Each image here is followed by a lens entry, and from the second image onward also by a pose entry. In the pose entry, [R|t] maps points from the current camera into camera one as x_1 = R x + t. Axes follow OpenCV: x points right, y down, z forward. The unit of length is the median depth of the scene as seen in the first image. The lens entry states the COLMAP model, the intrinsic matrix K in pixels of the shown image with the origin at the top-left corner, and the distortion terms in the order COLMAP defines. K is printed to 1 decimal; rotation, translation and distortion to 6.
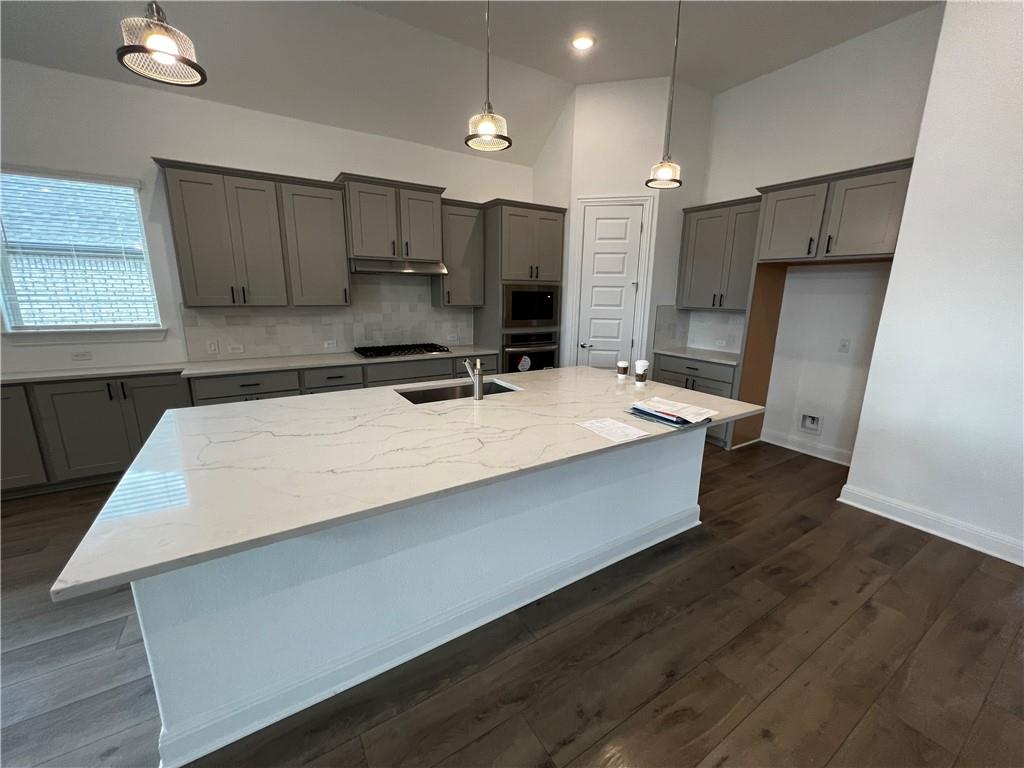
lens RADIAL K [[409.8, 0, 513.4], [0, 409.8, 384.5], [0, 0, 1]] dist [-0.004036, 0.001625]
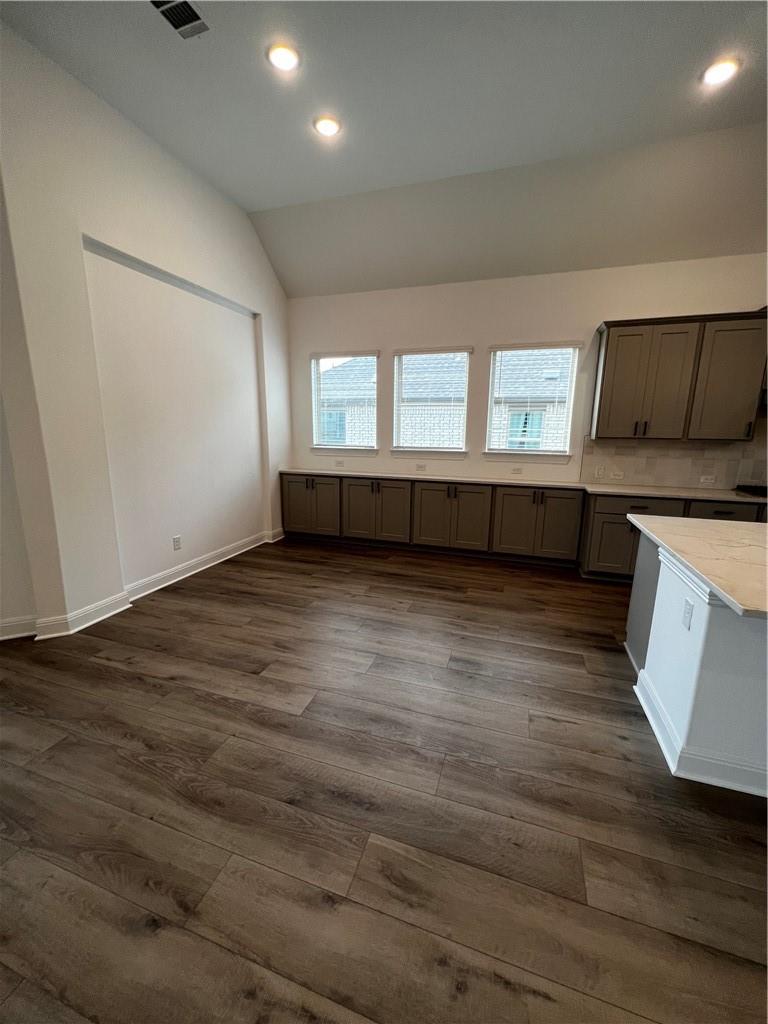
lens RADIAL K [[409.8, 0, 381.8], [0, 409.8, 513.2], [0, 0, 1]] dist [-0.004036, 0.001625]
pose [[0.629251, 0.152483, -0.762097, -0.198508], [-0.172933, 0.983453, 0.053984, 0.070100], [0.757718, 0.097823, 0.645208, -0.237456]]
